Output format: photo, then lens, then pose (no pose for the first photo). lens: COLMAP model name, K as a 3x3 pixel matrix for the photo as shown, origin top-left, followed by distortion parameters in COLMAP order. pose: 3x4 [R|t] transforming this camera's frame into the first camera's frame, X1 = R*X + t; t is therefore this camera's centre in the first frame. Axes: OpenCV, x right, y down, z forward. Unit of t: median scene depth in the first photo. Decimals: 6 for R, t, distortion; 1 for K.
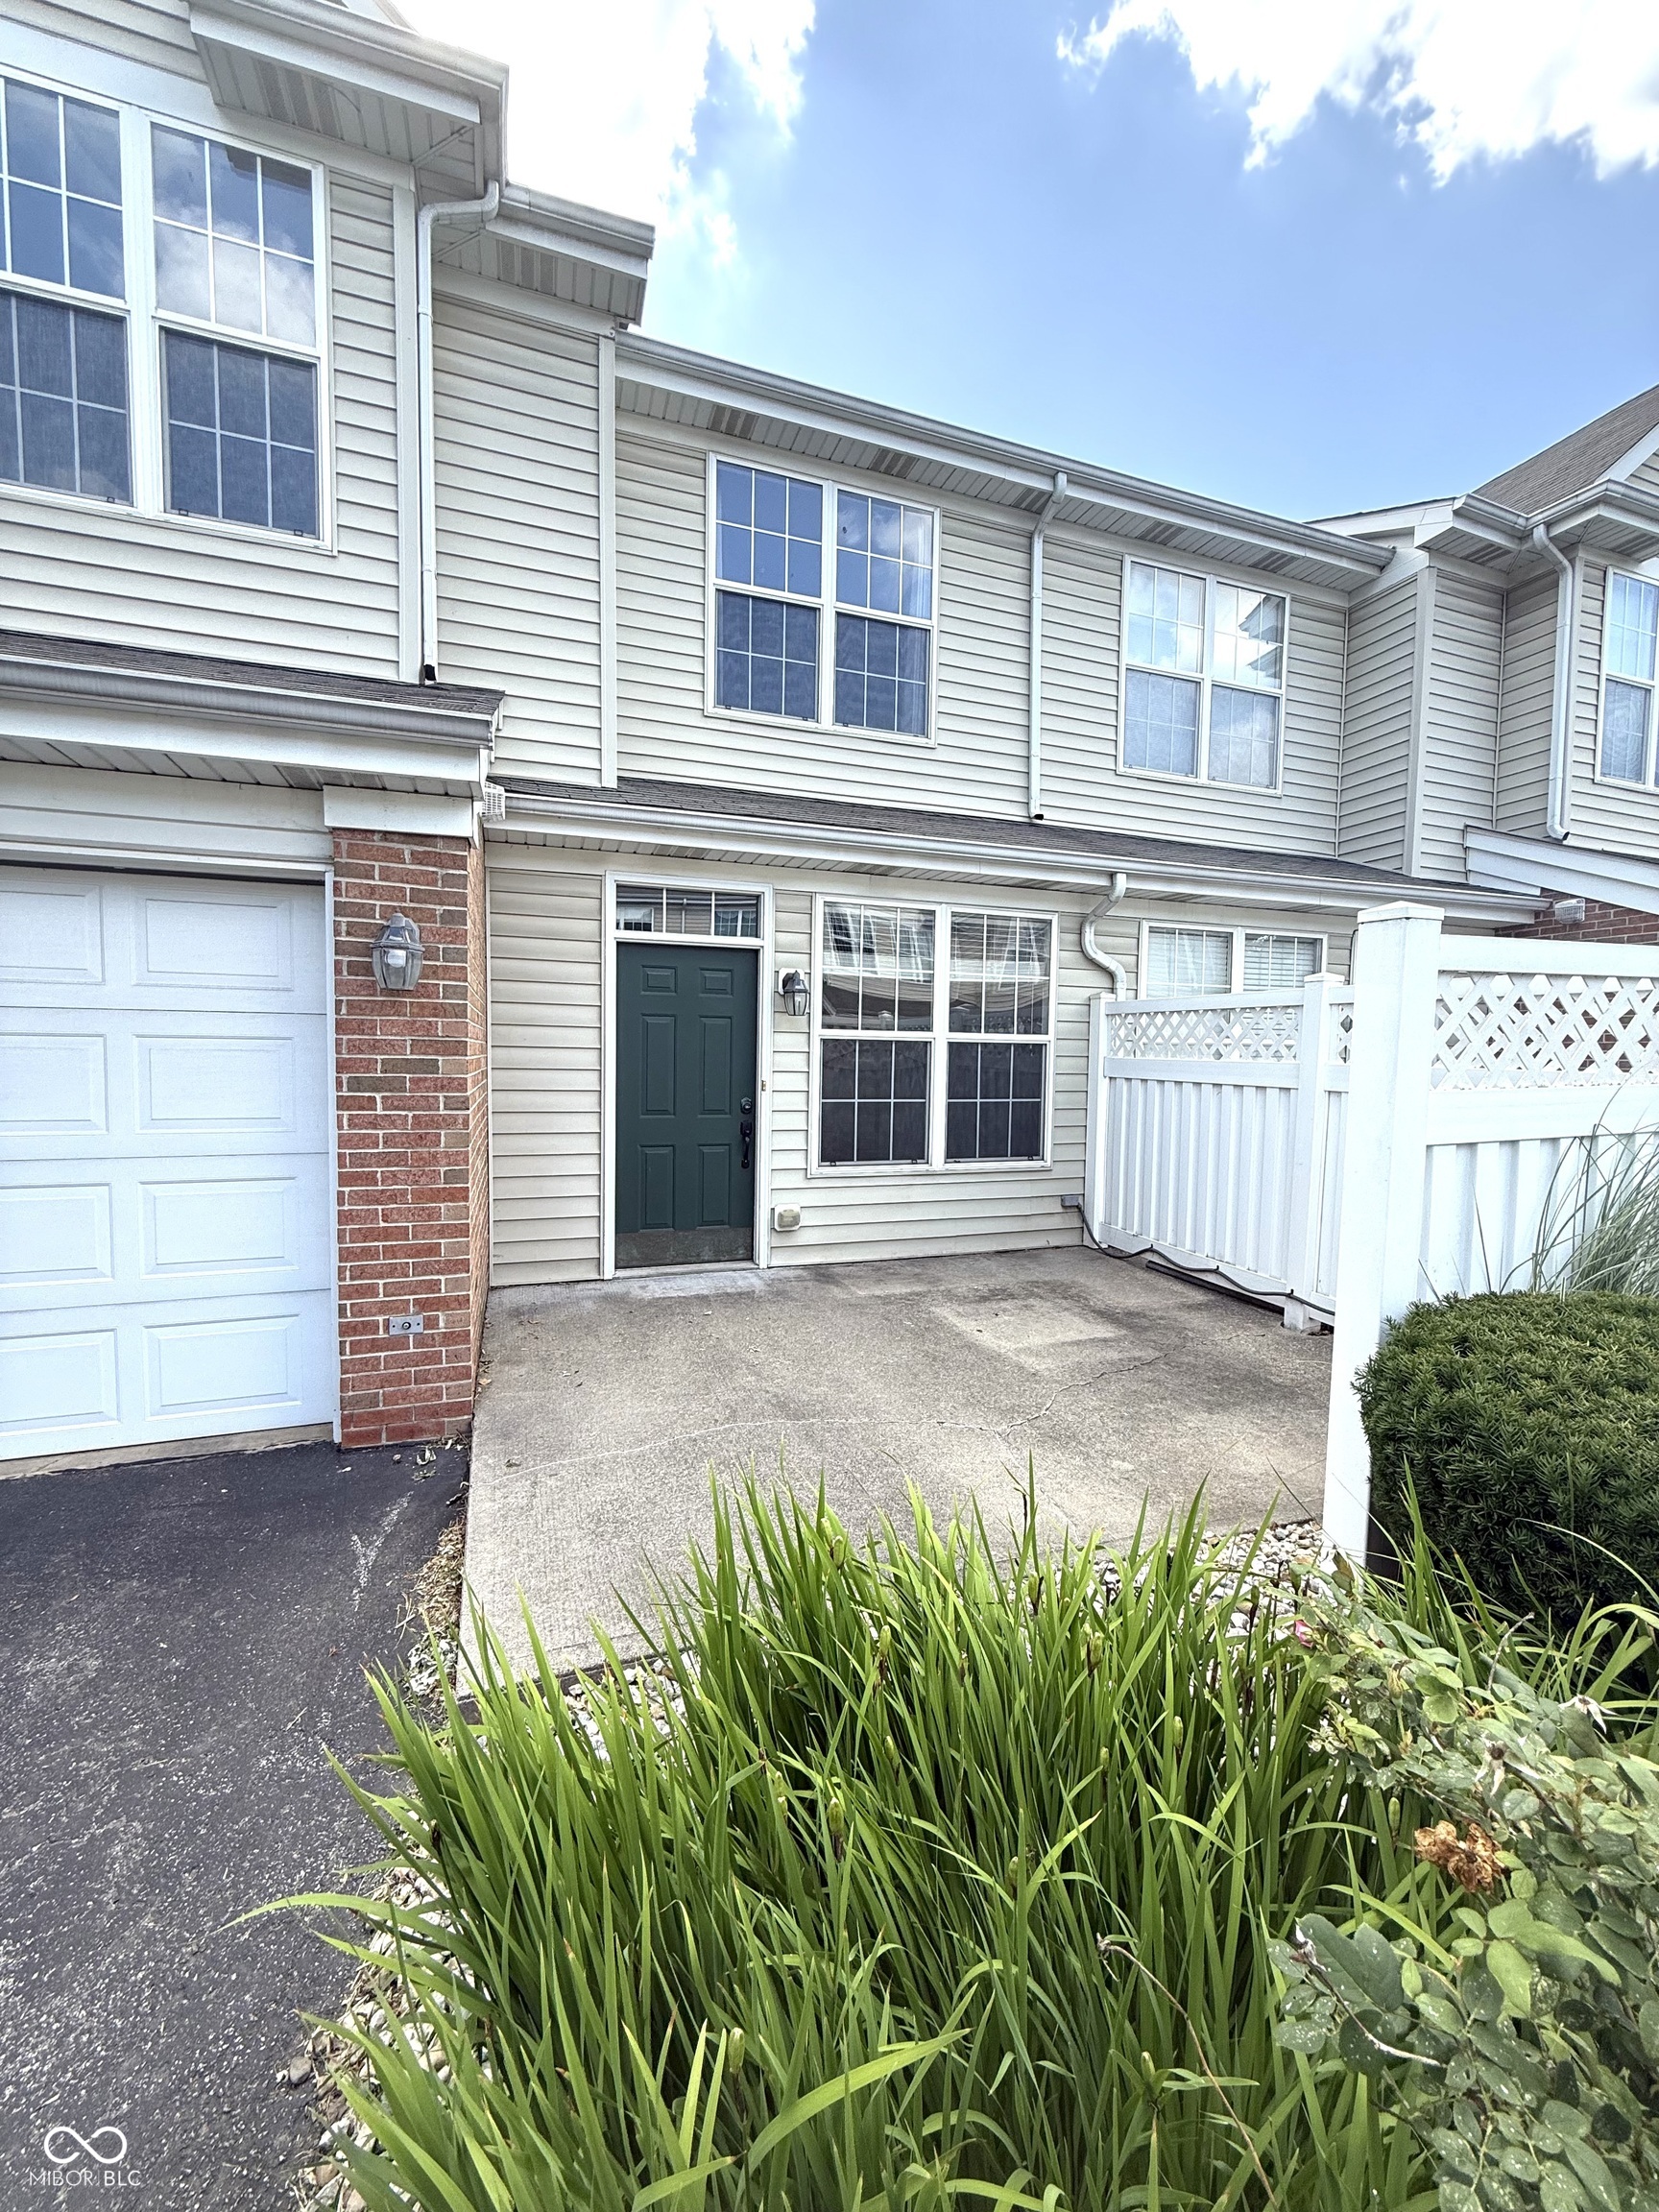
lens RADIAL K [[883.1, 0, 833.5], [0, 883.1, 1100.2], [0, 0, 1]] dist [0.000151, 0.000199]
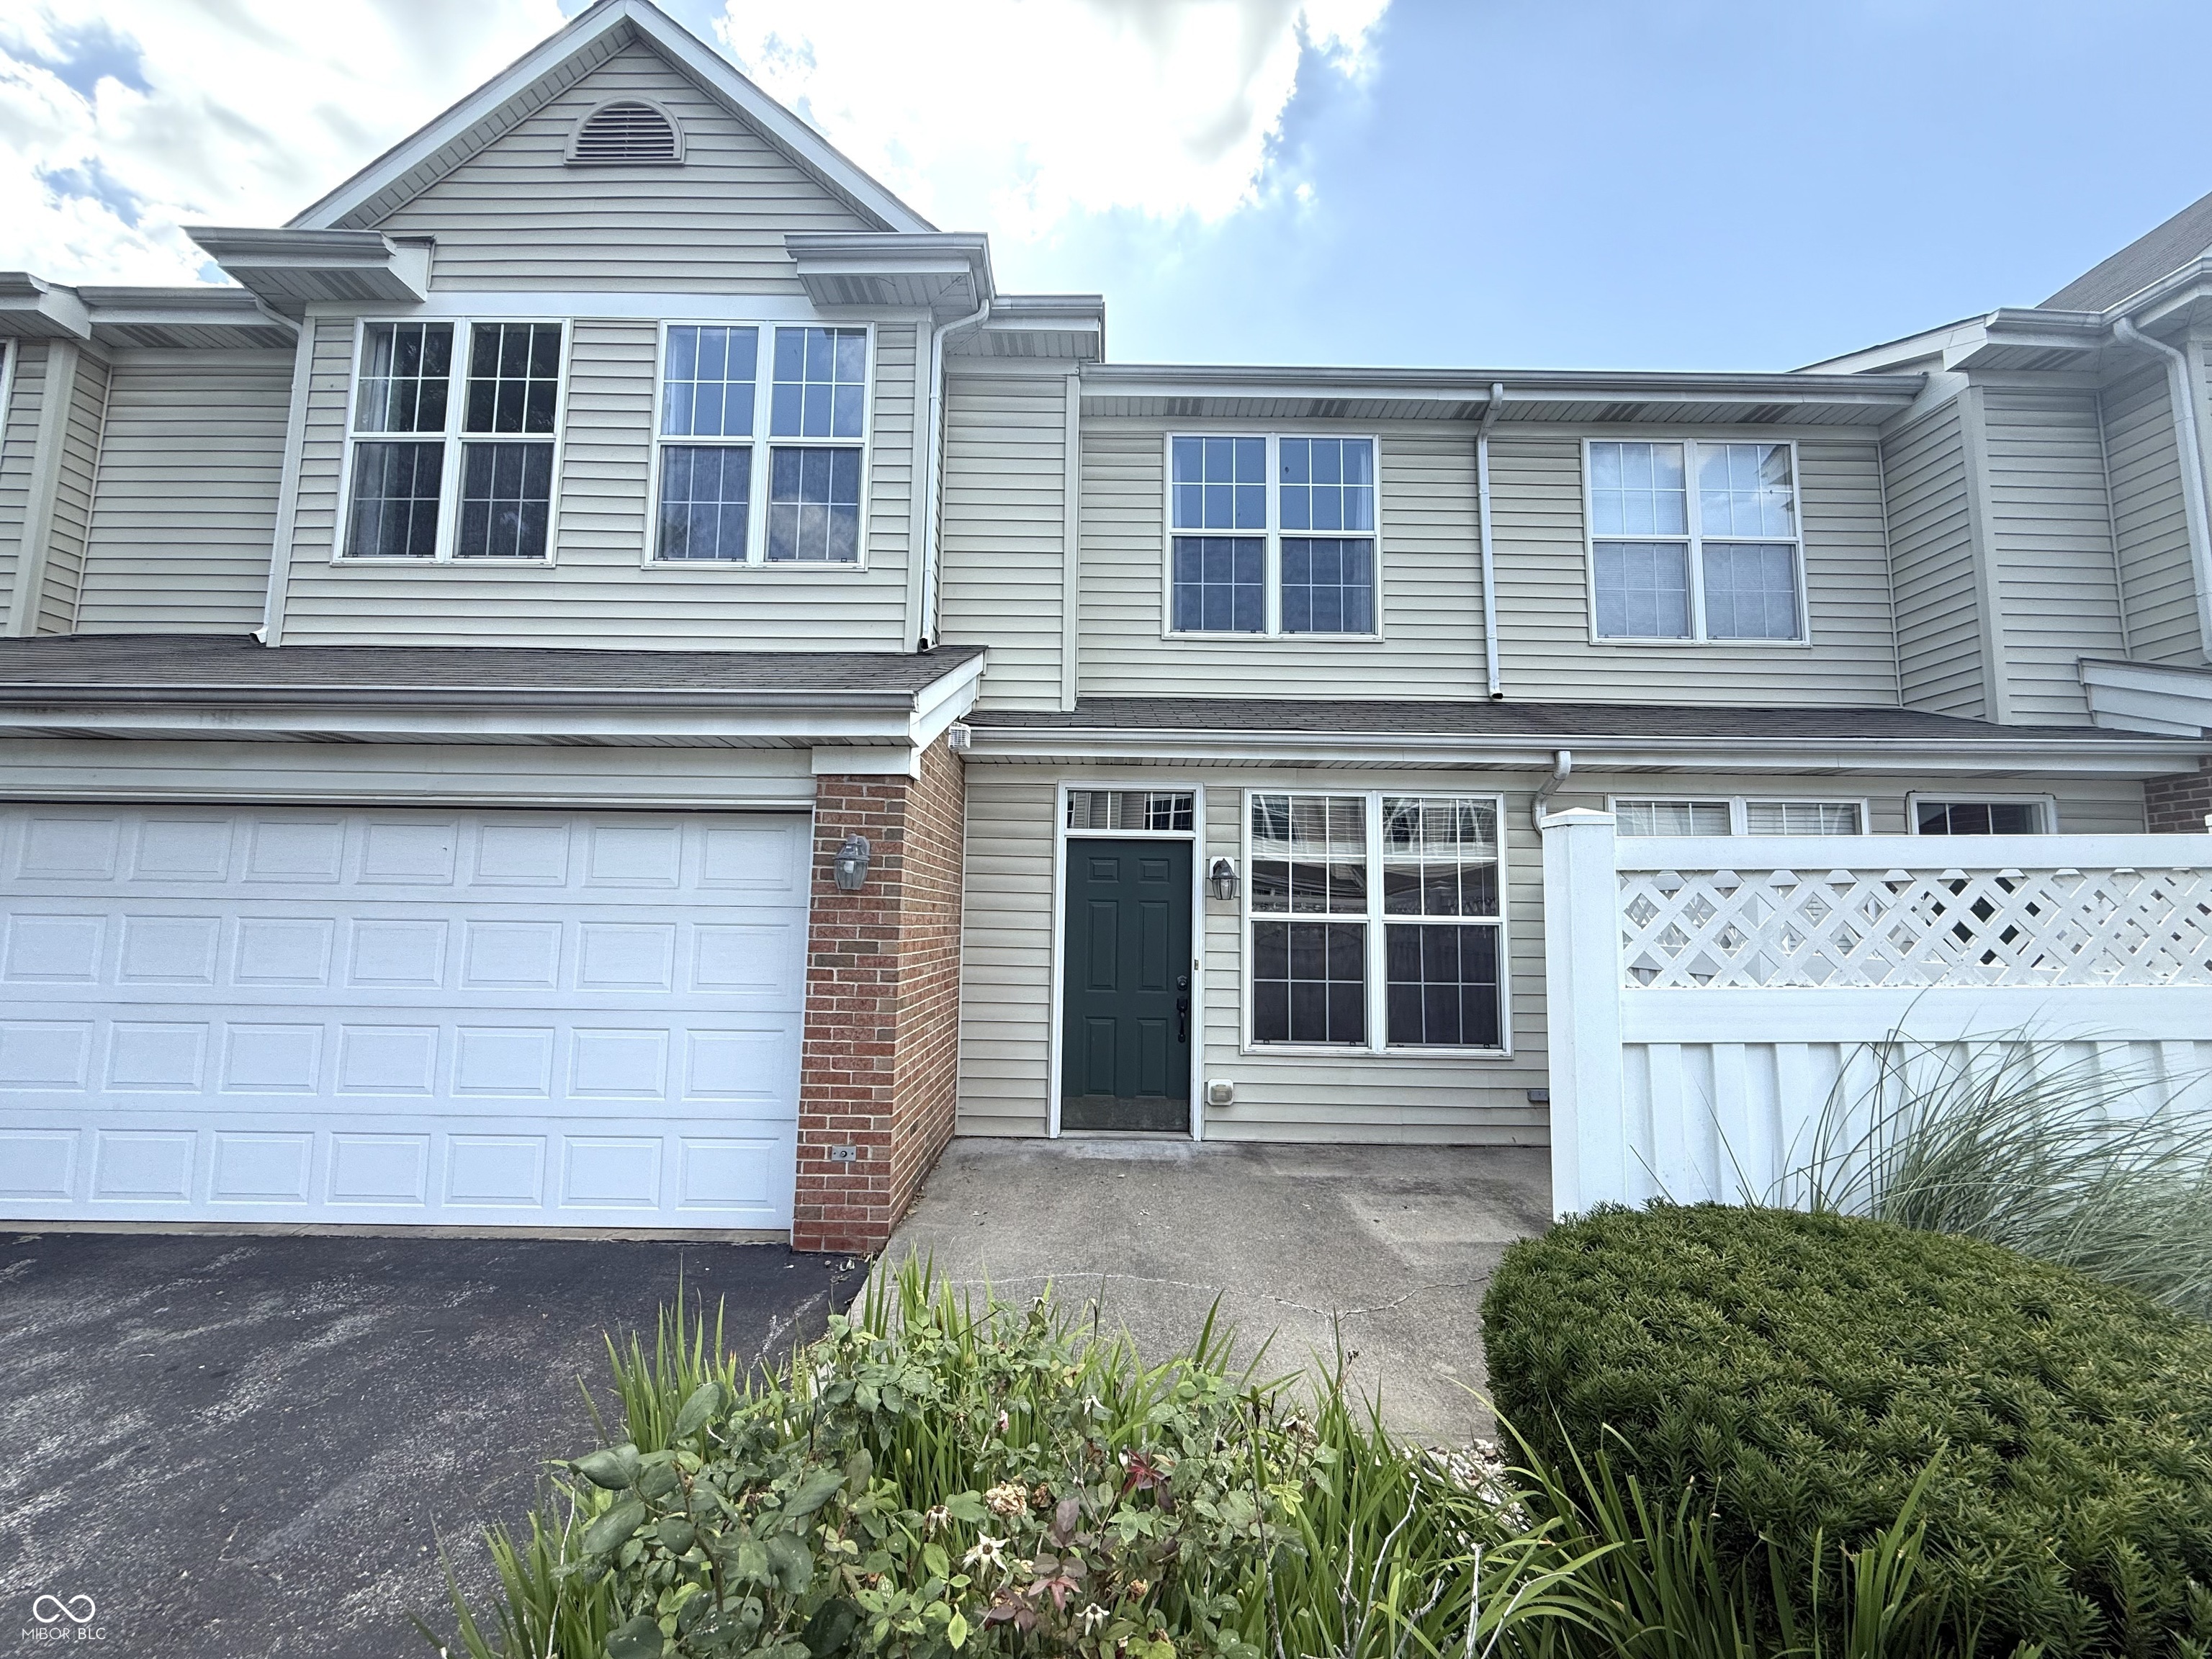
lens RADIAL K [[885.8, 0, 1098.4], [0, 885.8, 824.3], [0, 0, 1]] dist [-0.001006, 0.000543]
pose [[0.940332, -0.035828, -0.338366, 0.164638], [-0.020820, 0.986519, -0.162318, -0.006661], [0.339619, 0.159678, 0.926910, -0.068953]]
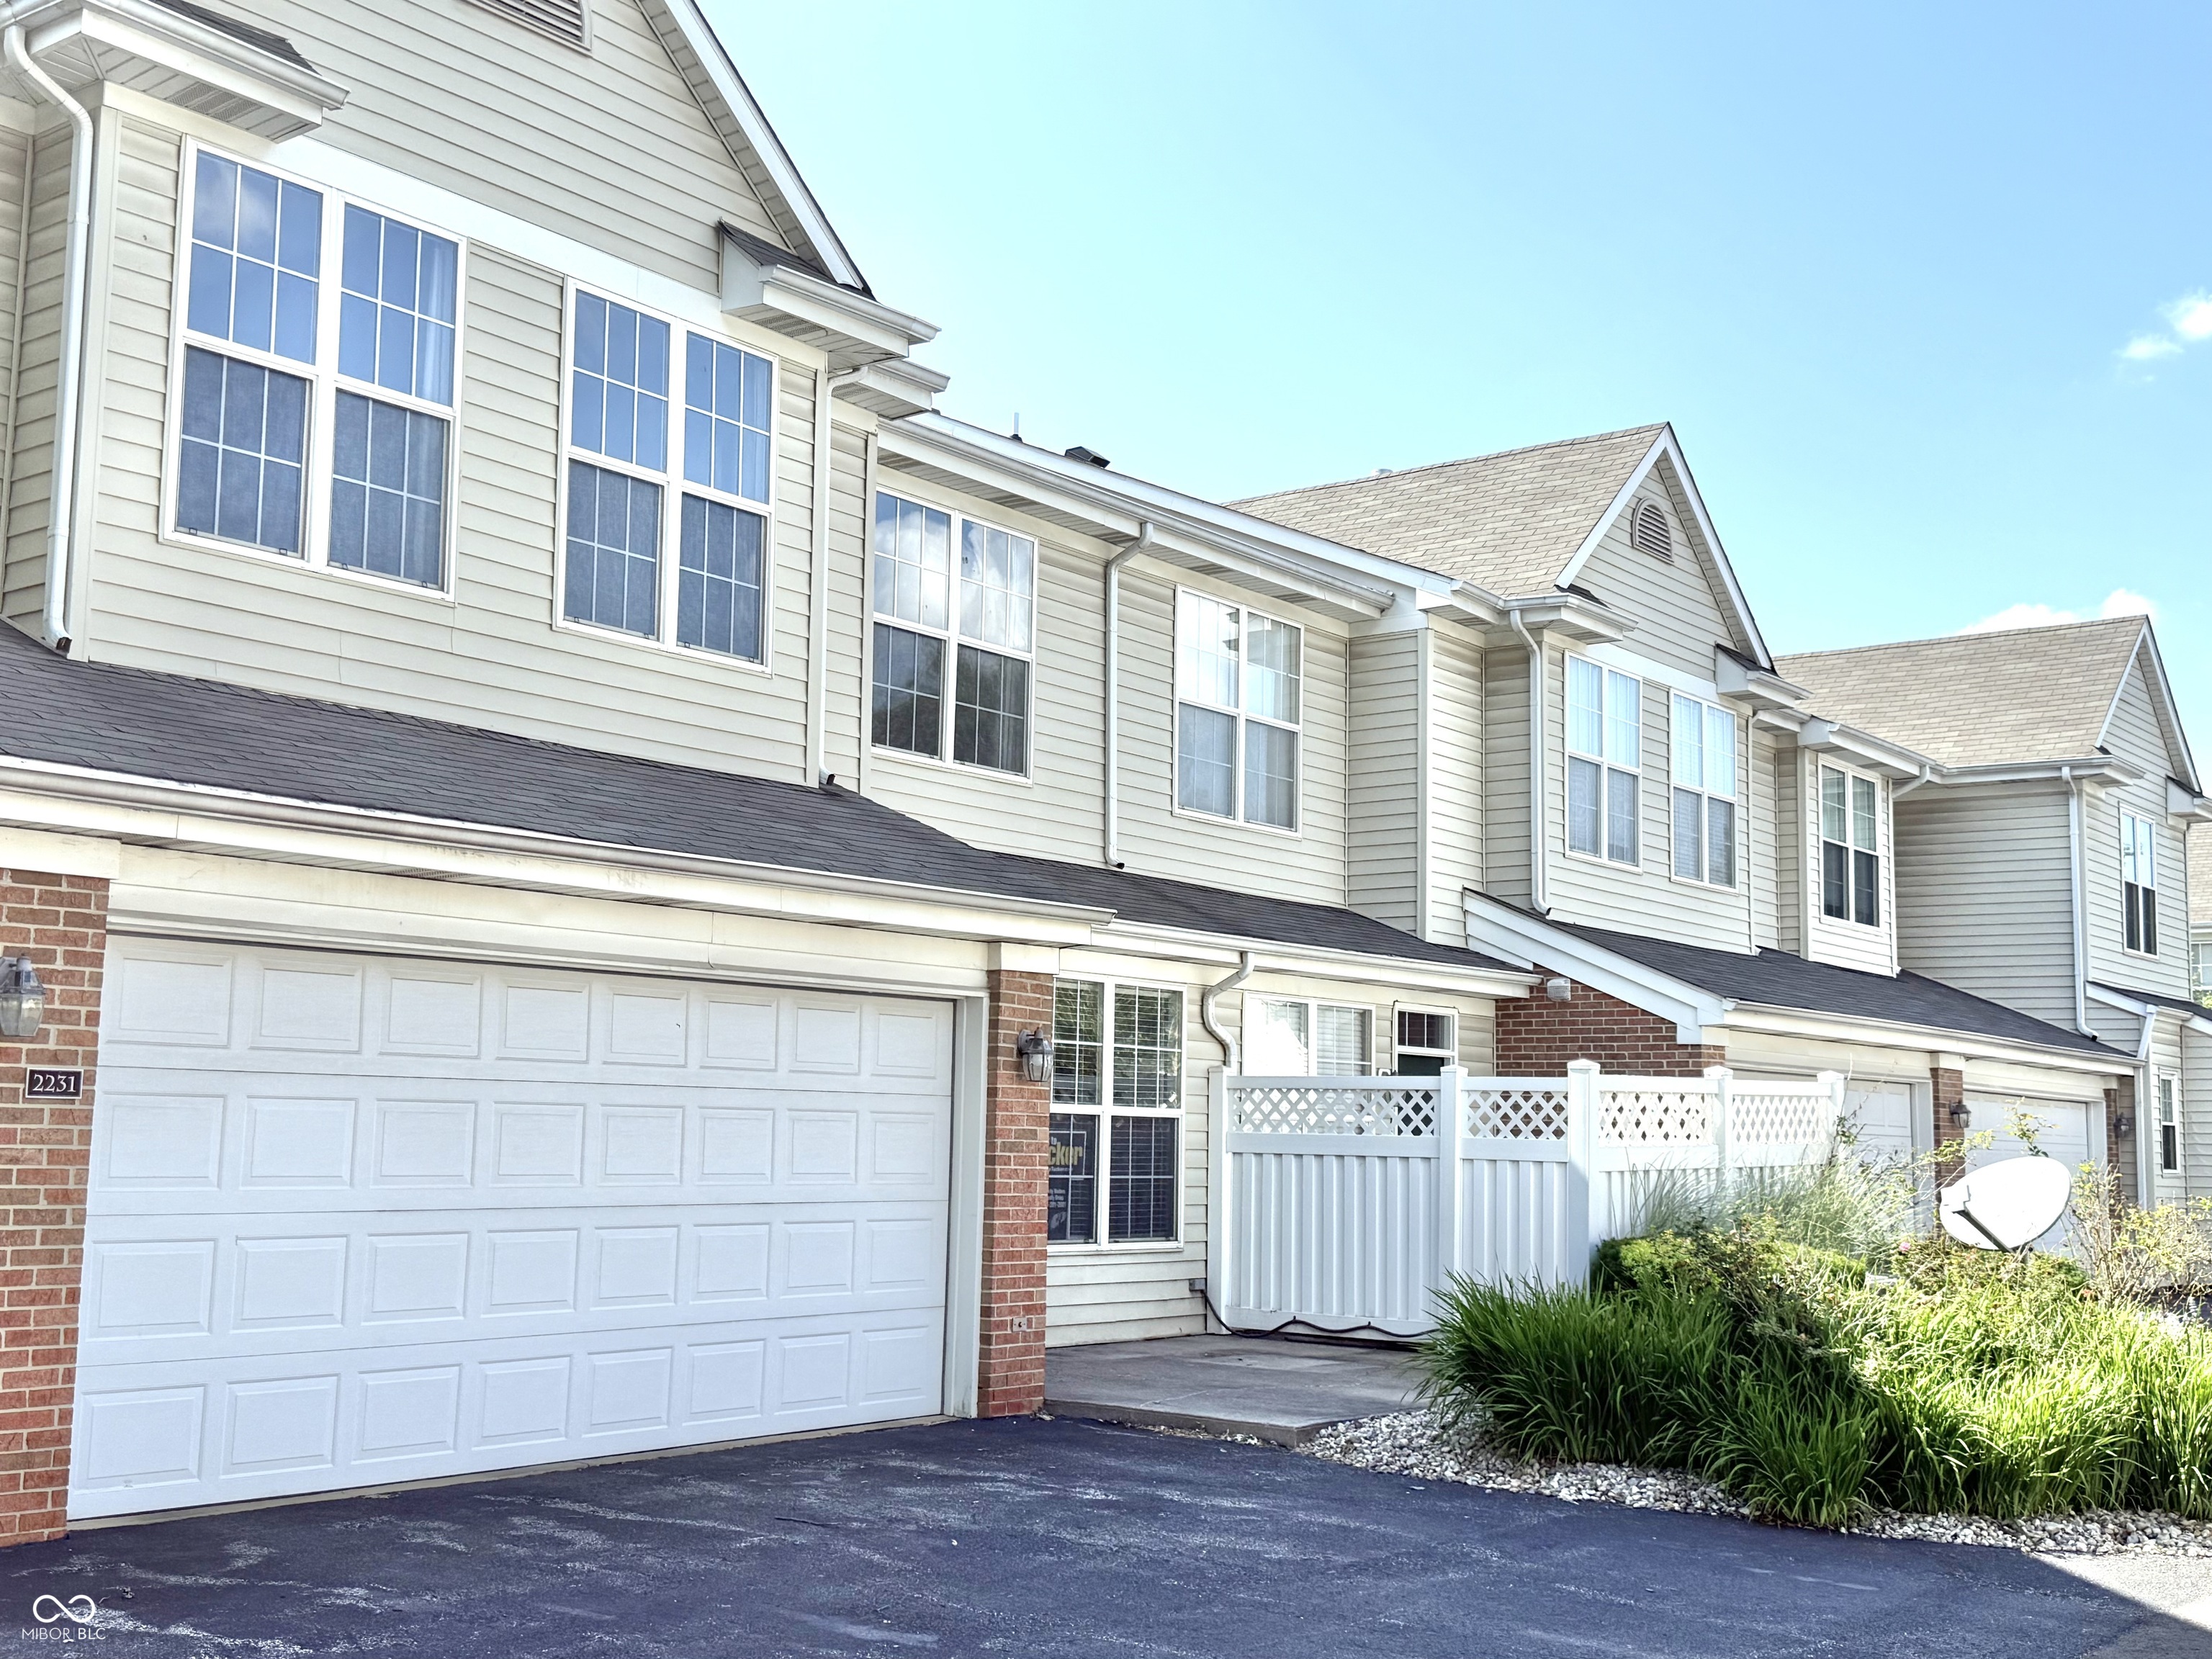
lens RADIAL K [[2509.5, 0, 1109.8], [0, 2509.5, 836.6], [0, 0, 1]] dist [0.103258, -0.012203]
pose [[0.835672, 0.068211, 0.544977, -1.377484], [0.024174, 0.986728, -0.160571, 0.074364], [-0.548697, 0.147359, 0.822932, -1.304139]]
